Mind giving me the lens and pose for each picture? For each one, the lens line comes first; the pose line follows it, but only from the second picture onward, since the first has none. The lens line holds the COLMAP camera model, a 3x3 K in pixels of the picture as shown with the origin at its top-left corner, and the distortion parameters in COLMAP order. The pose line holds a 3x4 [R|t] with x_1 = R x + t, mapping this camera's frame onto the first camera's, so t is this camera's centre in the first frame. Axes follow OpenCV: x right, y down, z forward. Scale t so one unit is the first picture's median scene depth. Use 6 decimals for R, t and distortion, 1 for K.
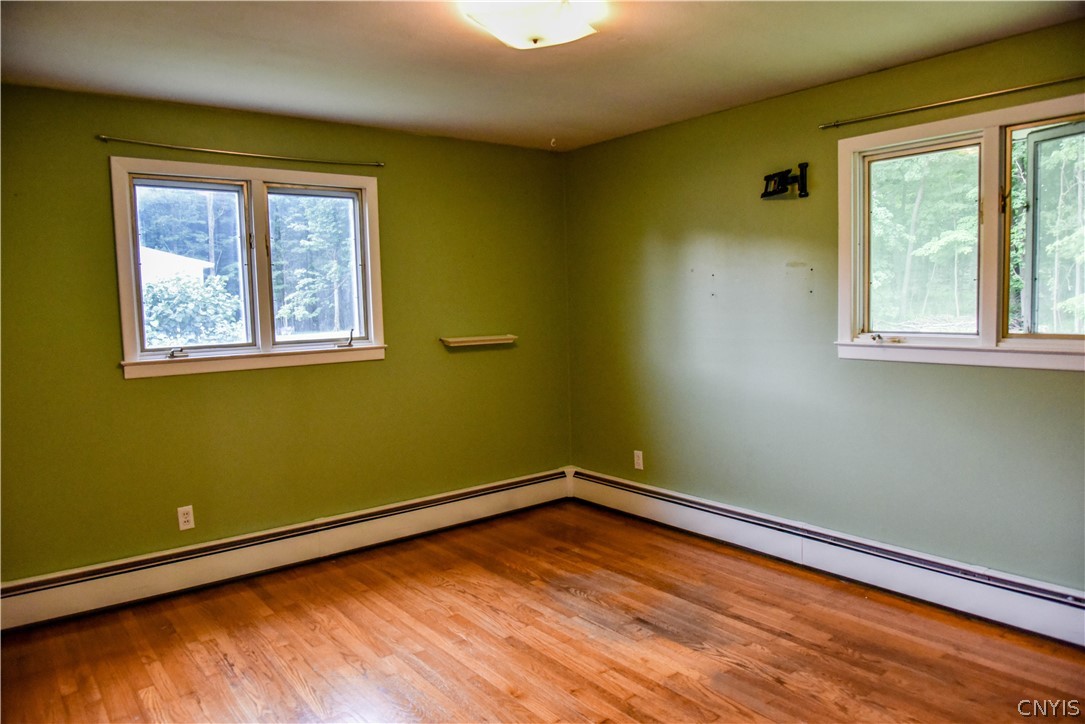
lens RADIAL K [[772.1, 0, 542.5], [0, 772.1, 362.0], [0, 0, 1]] dist [-0.035887, 0.006195]
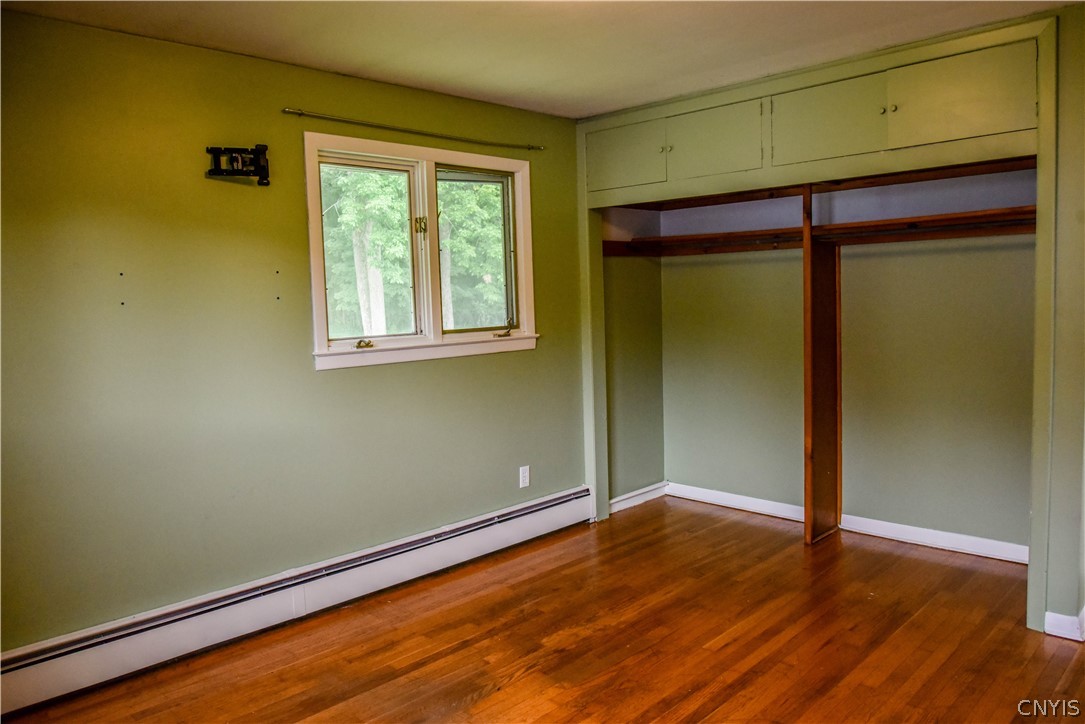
lens RADIAL K [[783.8, 0, 542.5], [0, 783.8, 362.0], [0, 0, 1]] dist [-0.031243, 0.001752]
pose [[-0.140895, -0.051356, 0.988692, -0.603059], [0.120725, 0.990310, 0.068644, -0.048780], [-0.982636, 0.129032, -0.133329, 0.908218]]
